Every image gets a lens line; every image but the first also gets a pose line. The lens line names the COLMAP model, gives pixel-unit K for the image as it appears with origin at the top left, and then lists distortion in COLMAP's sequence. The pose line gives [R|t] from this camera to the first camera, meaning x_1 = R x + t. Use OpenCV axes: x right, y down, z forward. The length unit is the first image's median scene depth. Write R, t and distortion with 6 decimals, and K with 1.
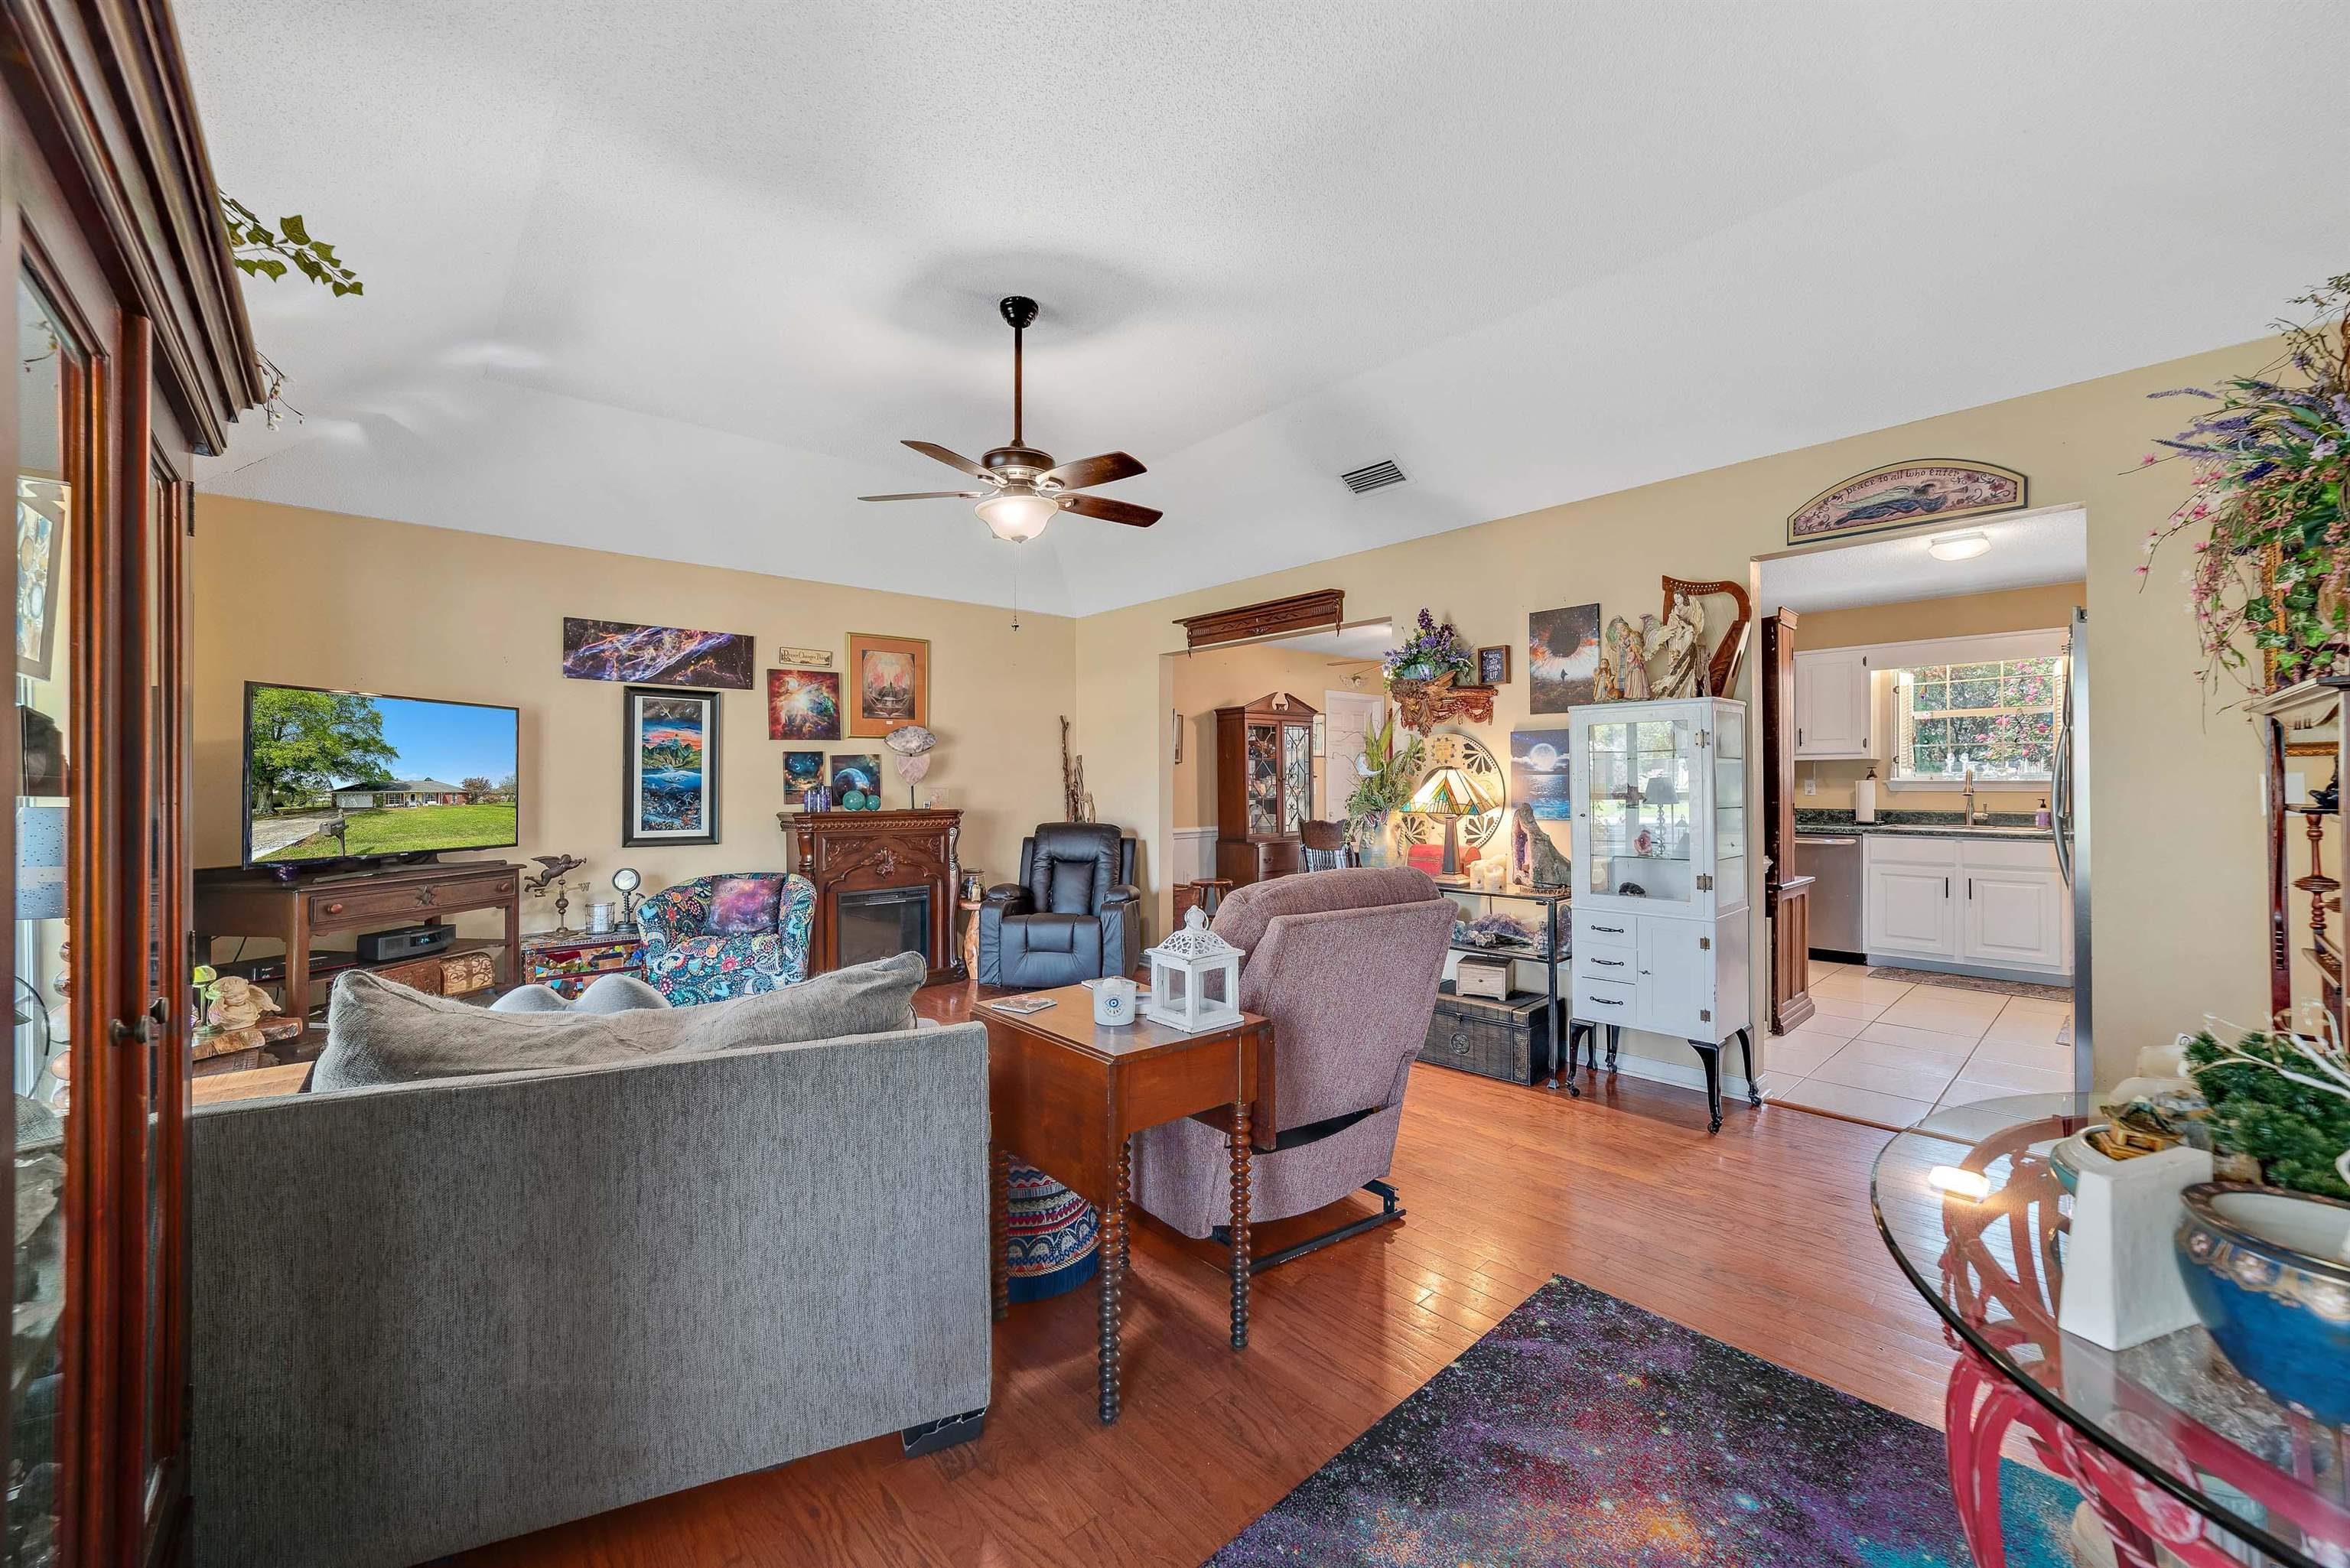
lens RADIAL K [[903.3, 0, 1179.4], [0, 903.3, 766.0], [0, 0, 1]] dist [-0.015768, 0.003773]
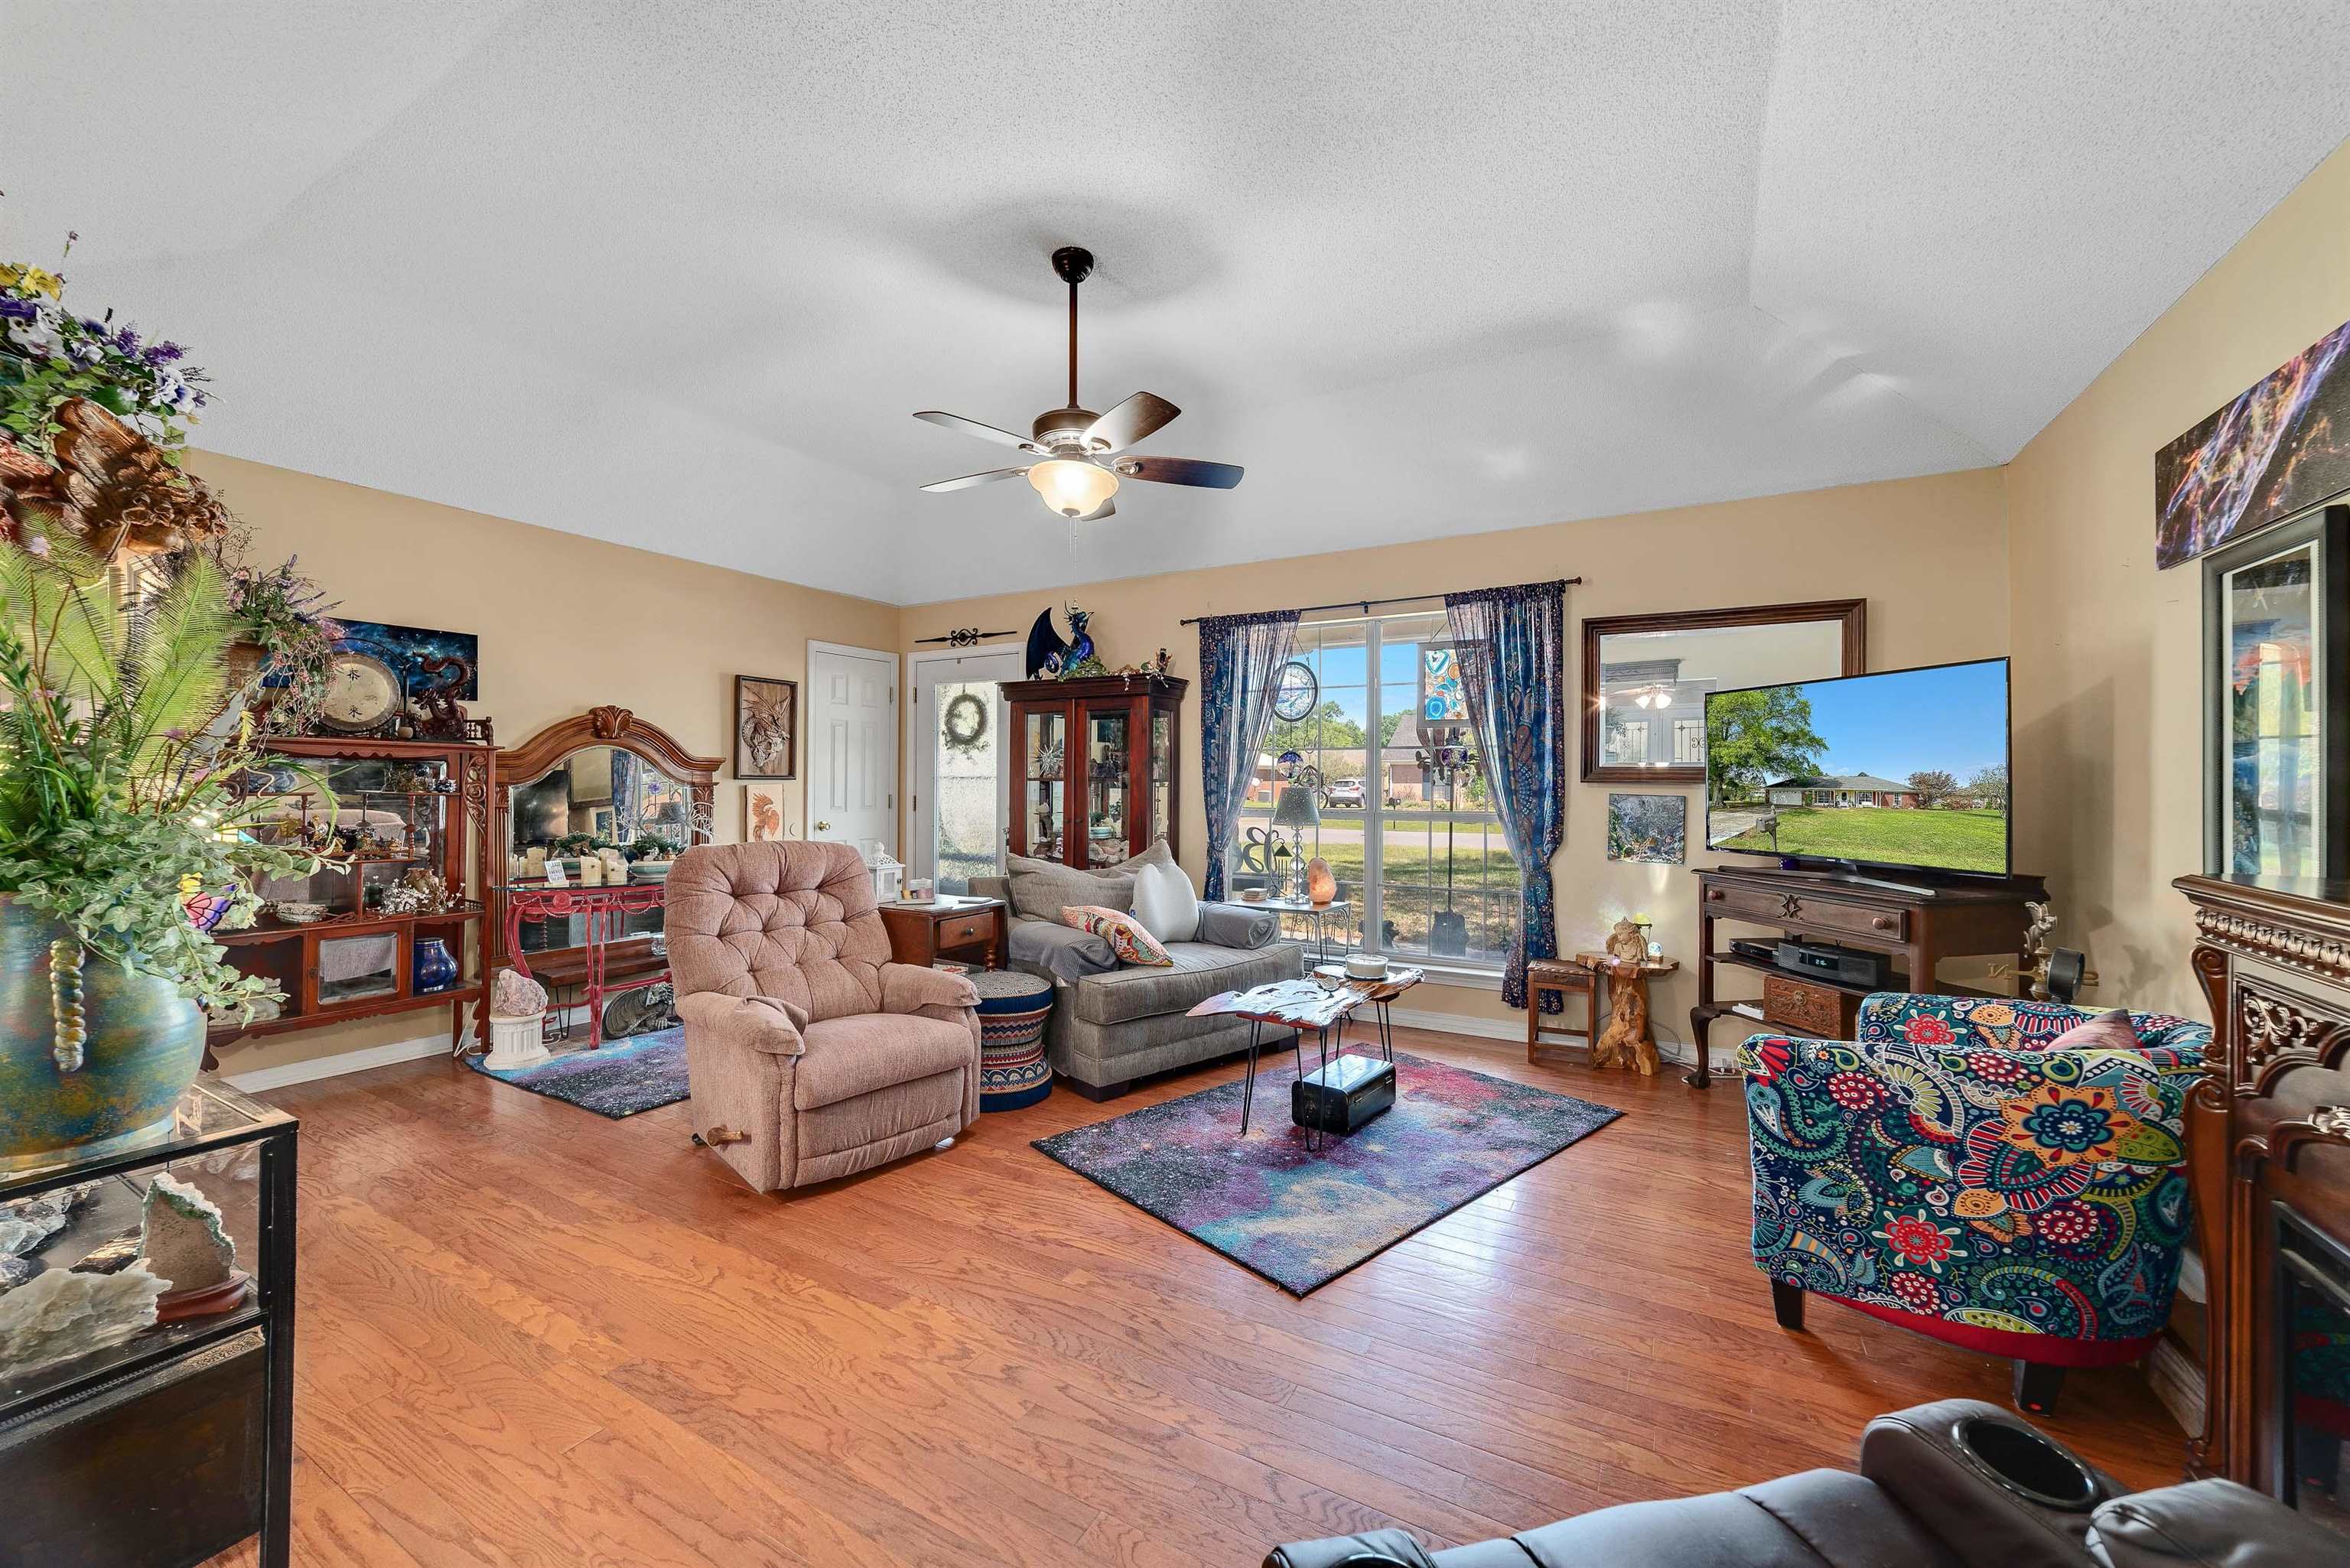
lens RADIAL K [[903.3, 0, 1177.1], [0, 903.3, 778.0], [0, 0, 1]] dist [-0.015768, 0.003773]
pose [[-0.949956, 0.001946, -0.312379, 0.004505], [0.008311, 0.999784, -0.019046, 0.023536], [0.312275, -0.020689, -0.949767, 1.292467]]
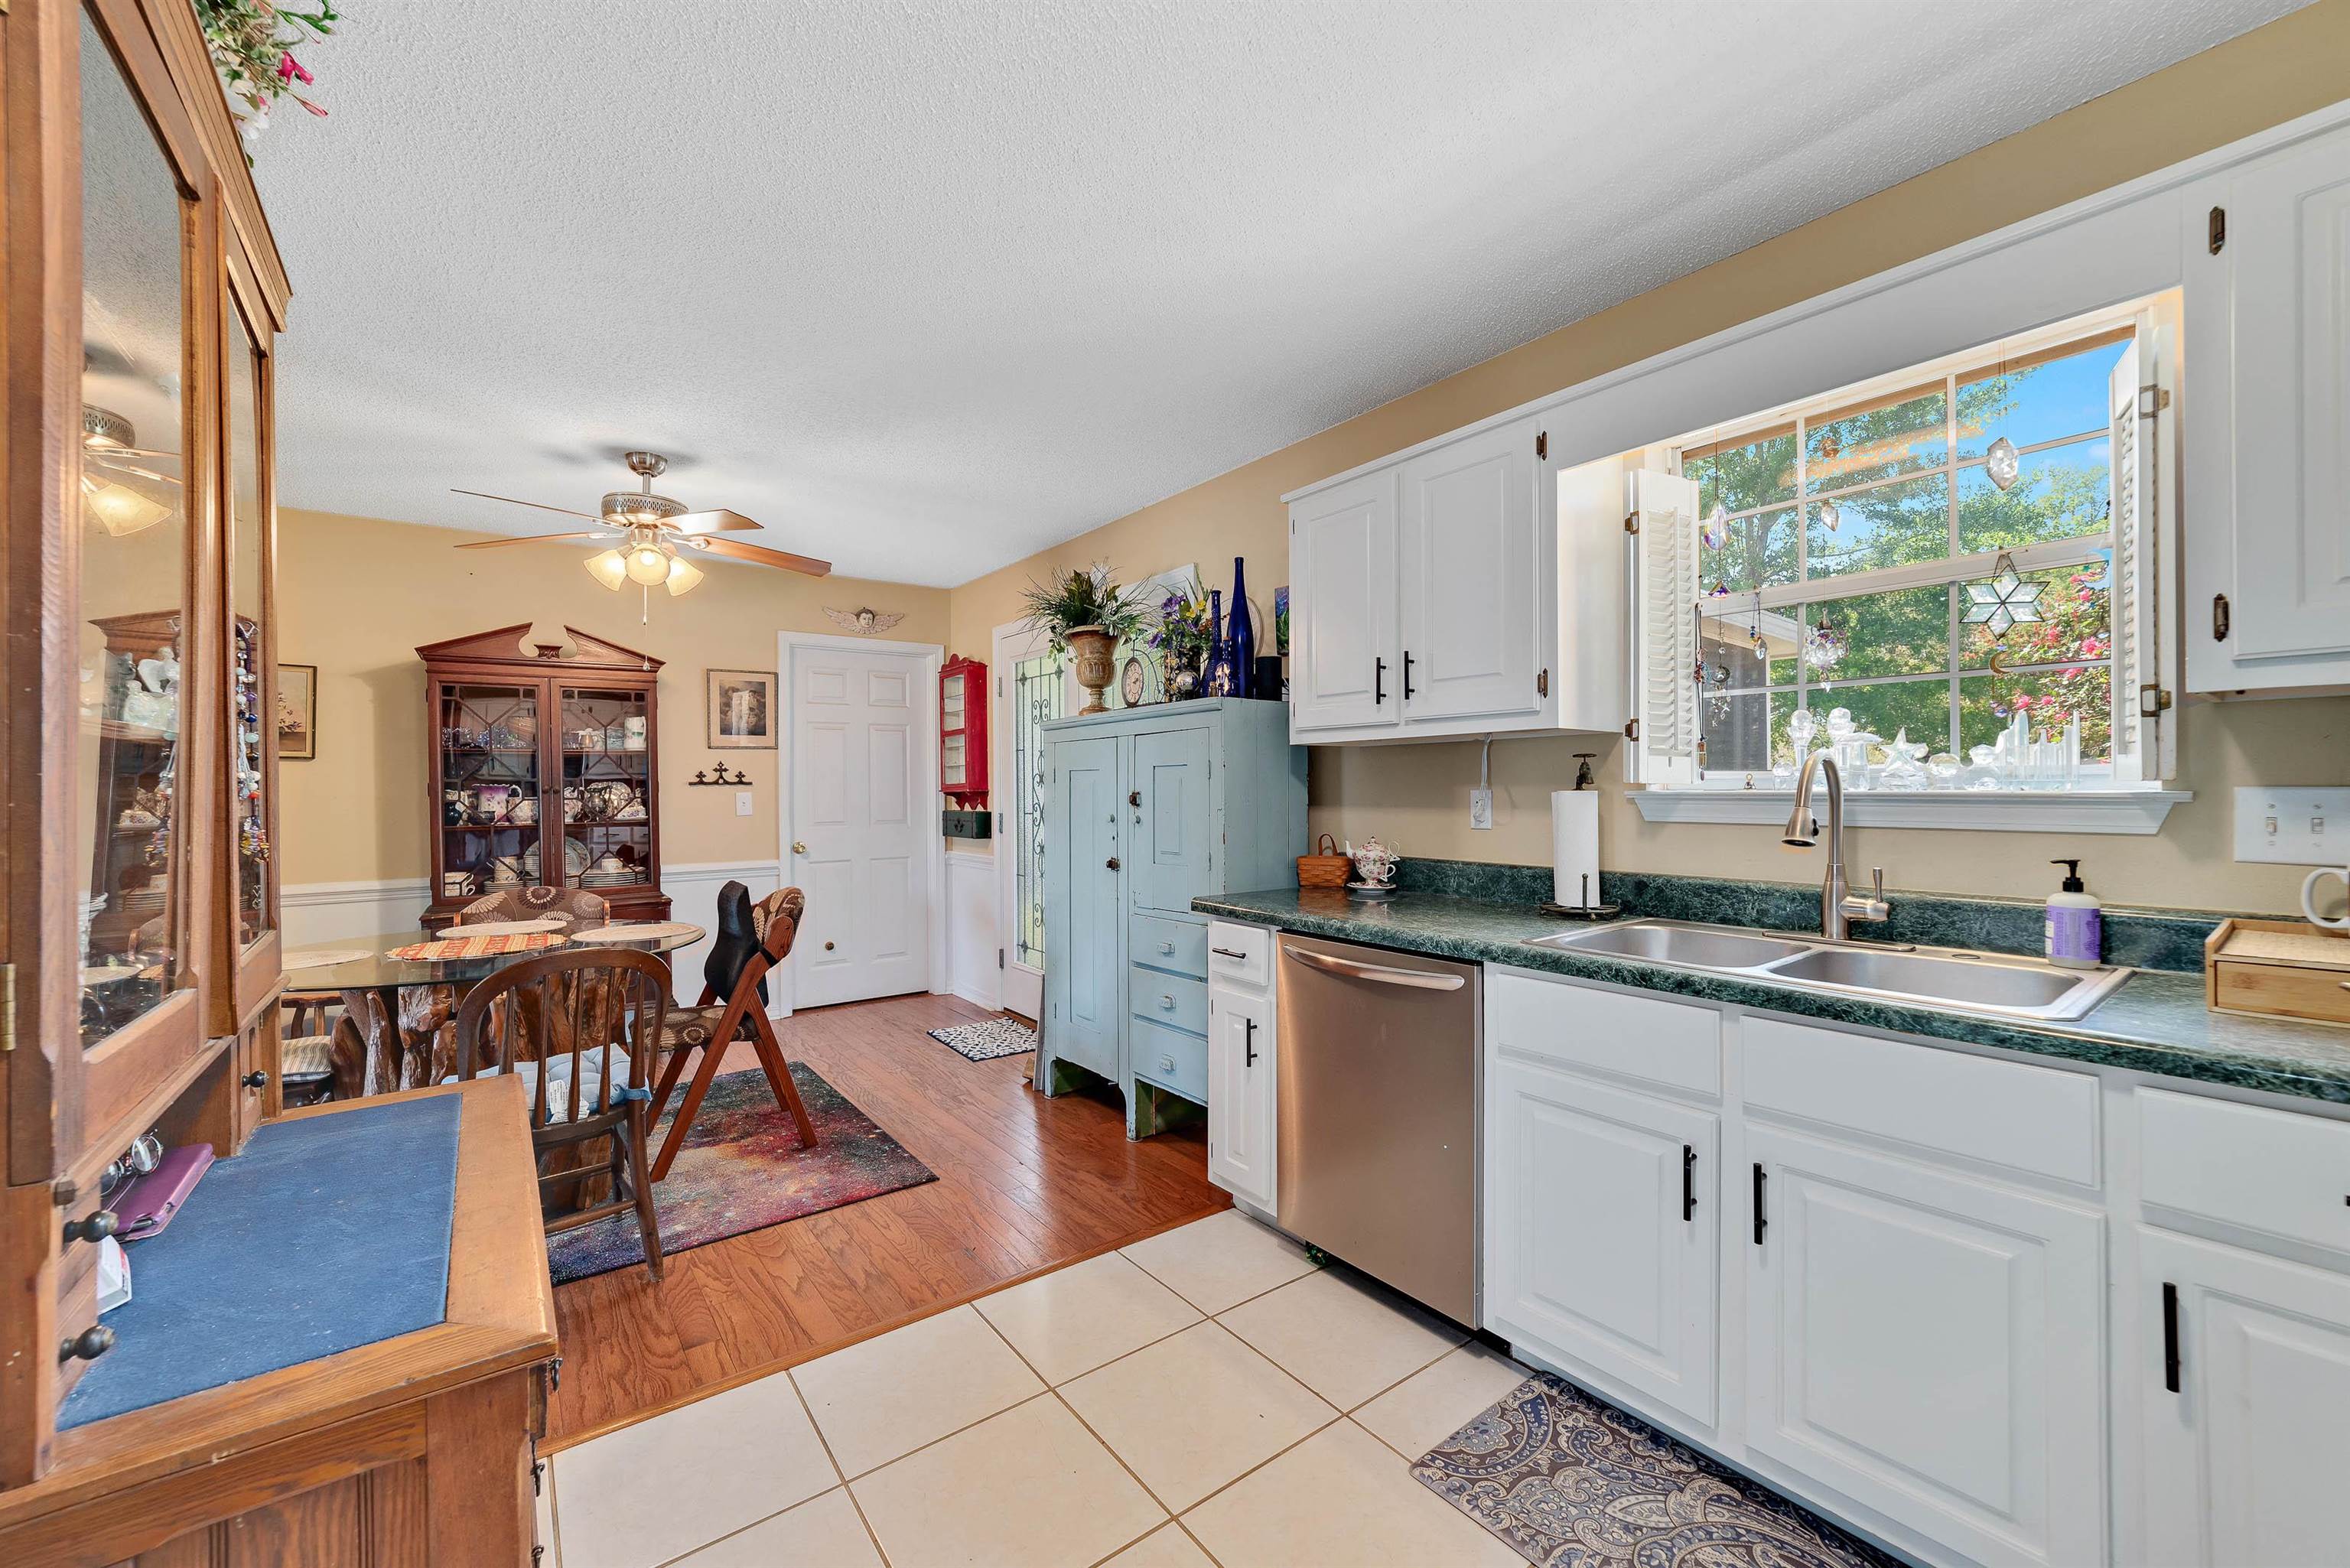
lens RADIAL K [[903.3, 0, 1173.5], [0, 903.3, 788.3], [0, 0, 1]] dist [-0.015768, 0.003773]
pose [[0.996377, -0.003451, -0.084982, 0.864285], [0.005211, 0.999776, 0.020497, 0.008960], [0.084892, -0.020866, 0.996172, 0.851512]]
